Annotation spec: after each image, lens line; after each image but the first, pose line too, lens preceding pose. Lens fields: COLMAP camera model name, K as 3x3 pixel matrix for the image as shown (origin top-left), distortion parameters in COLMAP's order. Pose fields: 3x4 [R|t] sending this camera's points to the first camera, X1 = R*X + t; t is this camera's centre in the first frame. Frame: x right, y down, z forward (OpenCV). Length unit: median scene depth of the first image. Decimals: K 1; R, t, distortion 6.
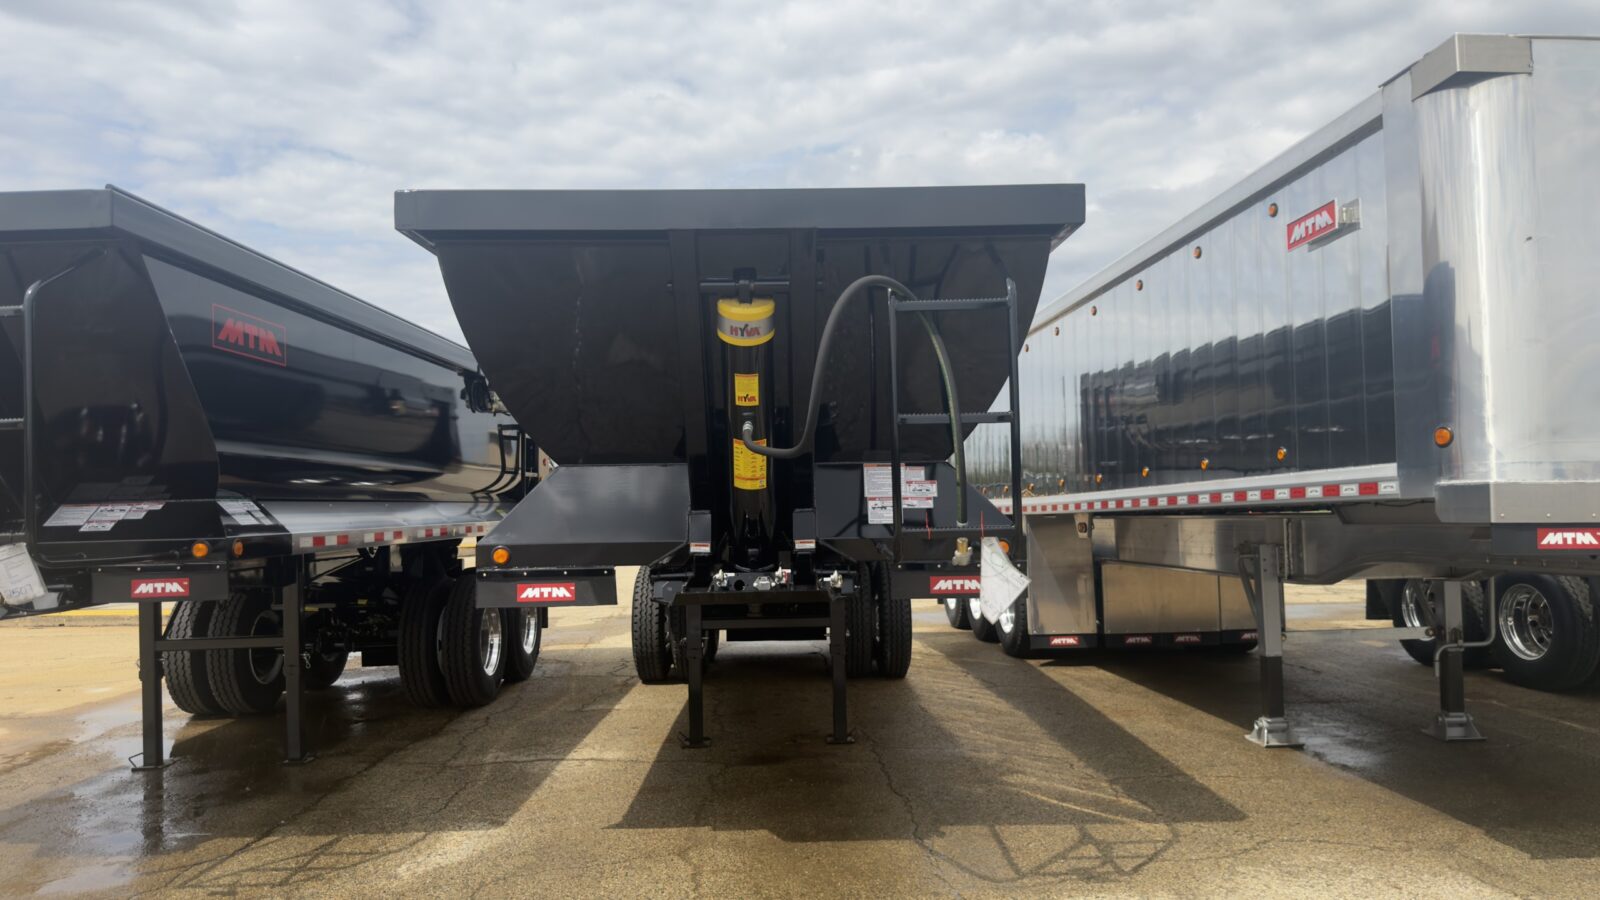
lens RADIAL K [[1141.3, 0, 797.5], [0, 1141.3, 472.5], [0, 0, 1]] dist [0.105907, -0.181957]
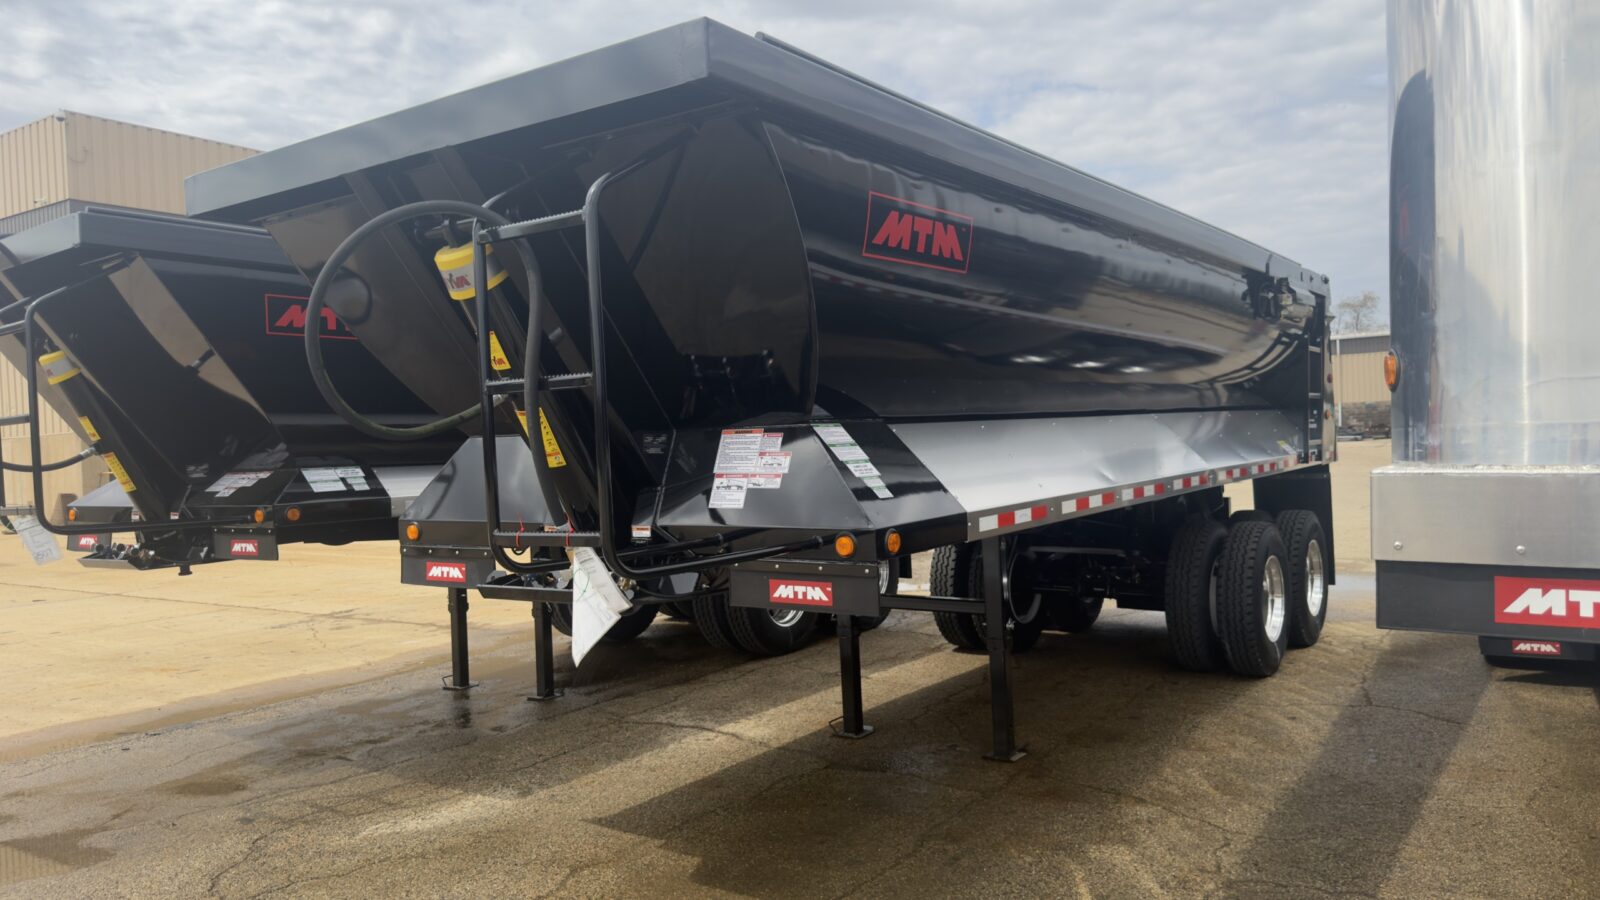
lens RADIAL K [[1141.3, 0, 797.5], [0, 1141.3, 472.5], [0, 0, 1]] dist [0.105907, -0.181957]
pose [[0.810100, 0.006964, -0.586251, 0.539291], [0.032774, 0.997828, 0.057140, -0.020902], [0.585376, -0.065503, 0.808112, 0.379561]]
